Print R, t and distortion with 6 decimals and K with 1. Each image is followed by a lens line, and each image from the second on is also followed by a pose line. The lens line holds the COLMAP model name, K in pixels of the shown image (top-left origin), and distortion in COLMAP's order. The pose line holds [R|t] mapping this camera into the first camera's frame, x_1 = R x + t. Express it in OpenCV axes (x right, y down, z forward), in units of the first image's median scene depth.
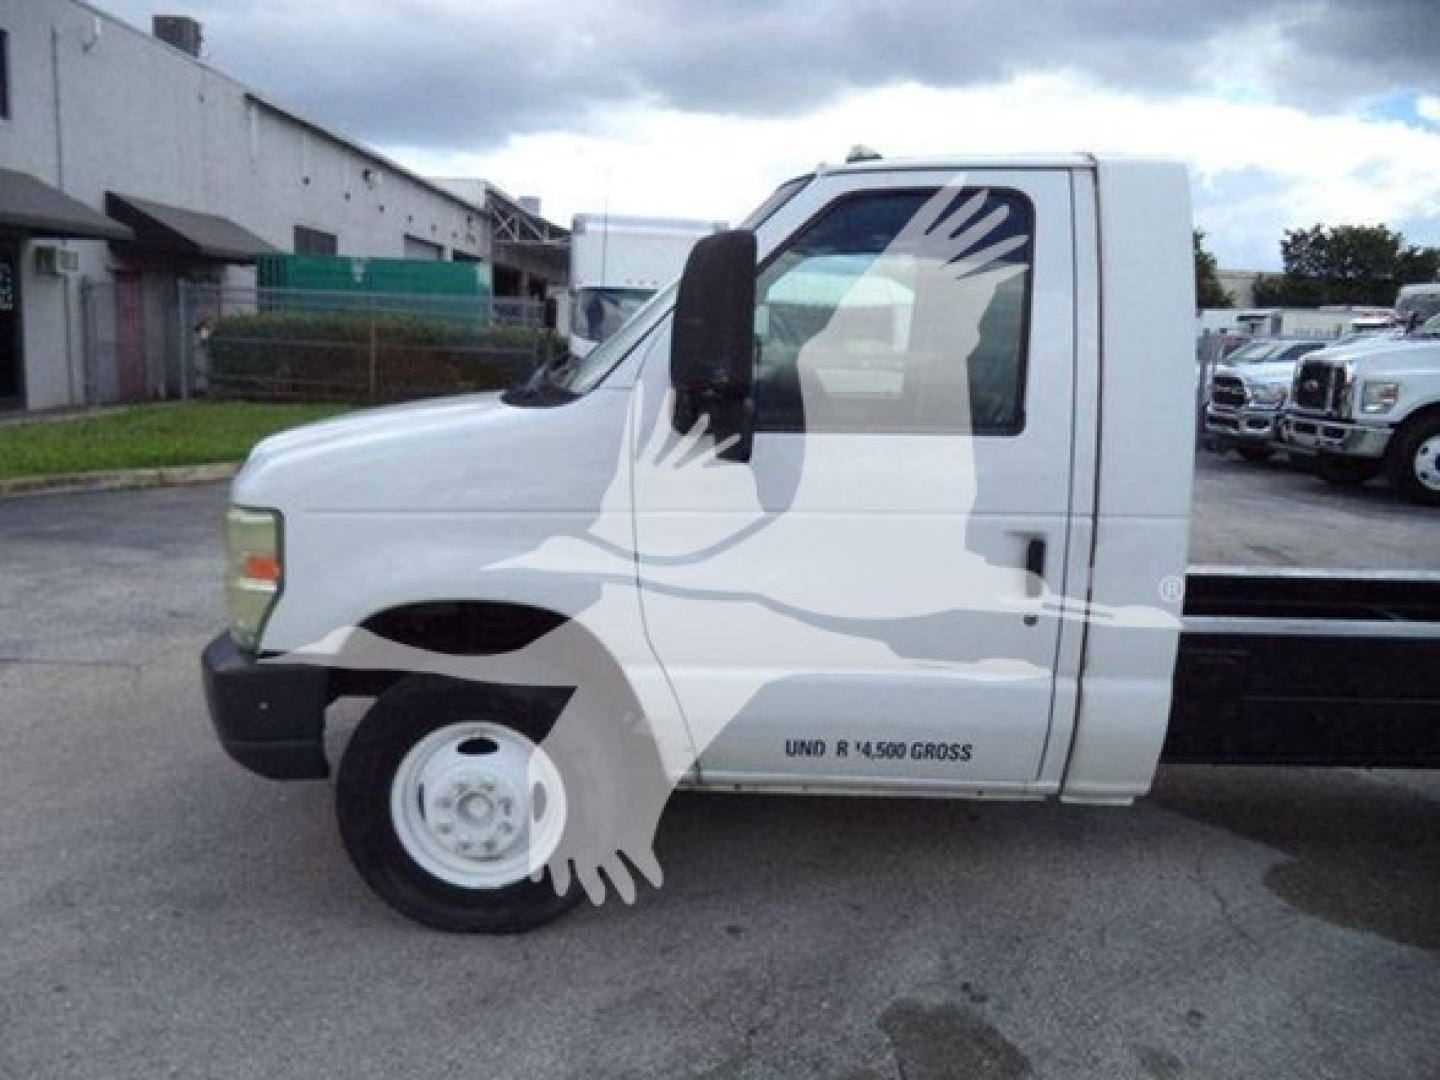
lens RADIAL K [[1163.8, 0, 720.0], [0, 1163.8, 540.0], [0, 0, 1]] dist [-0.022756, -0.005171]
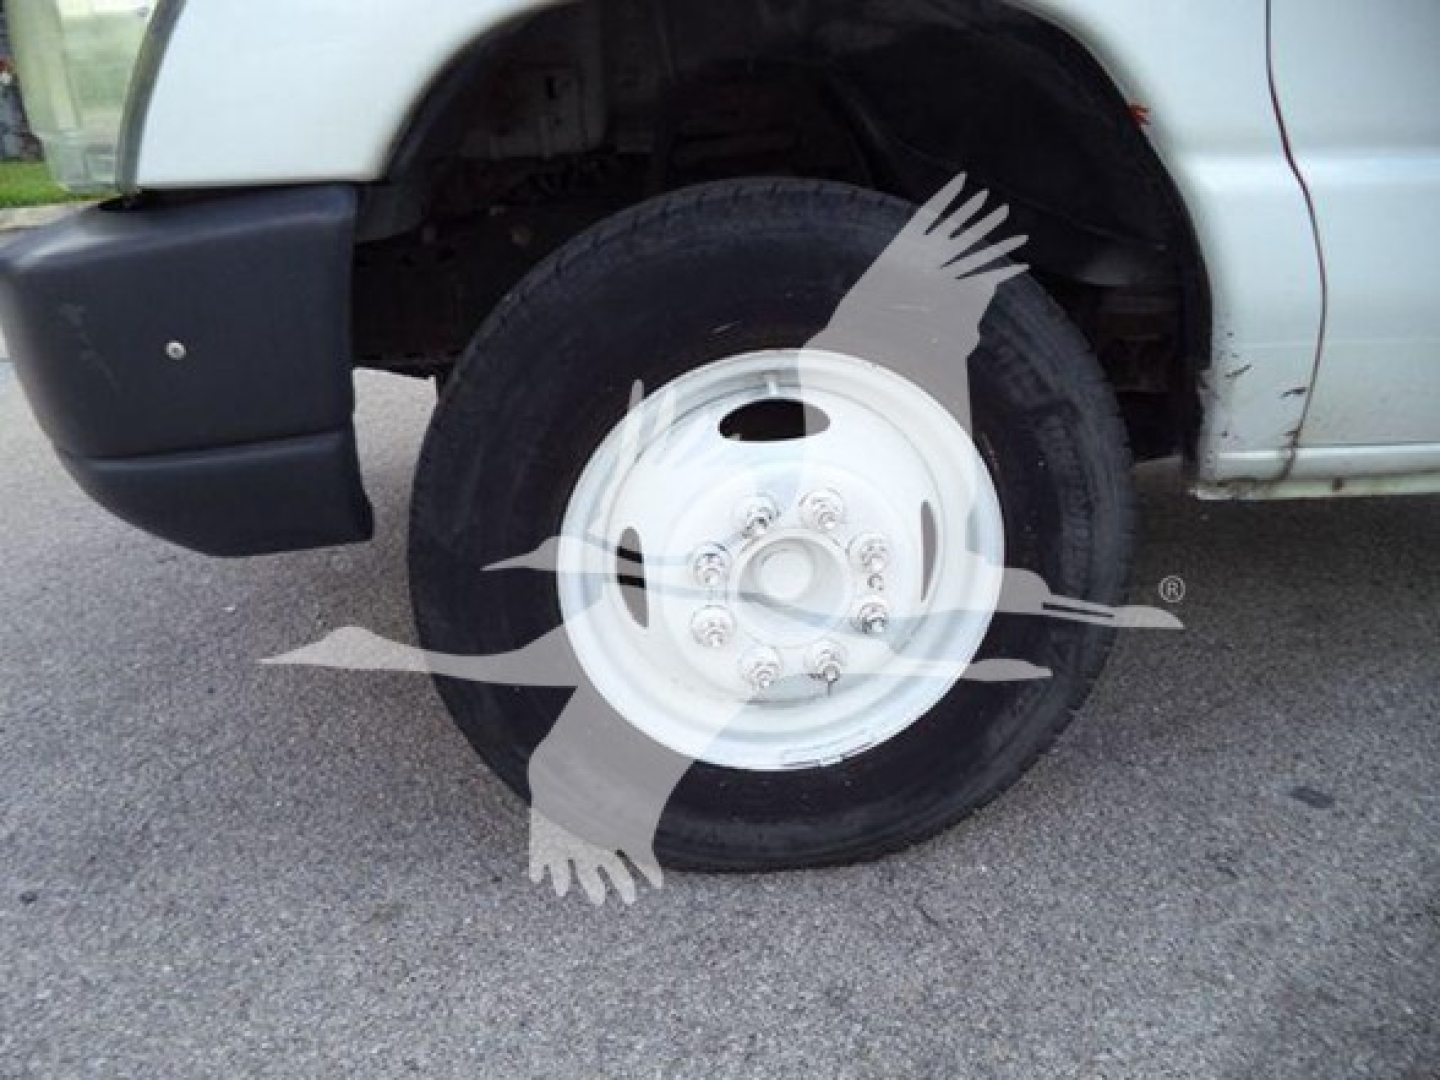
lens RADIAL K [[1163.8, 0, 720.0], [0, 1163.8, 540.0], [0, 0, 1]] dist [-0.022756, -0.005171]
pose [[0.992914, -0.078213, 0.089463, -0.262517], [0.061492, 0.982399, 0.176382, 0.147087], [-0.101684, -0.169631, 0.980248, 0.615787]]
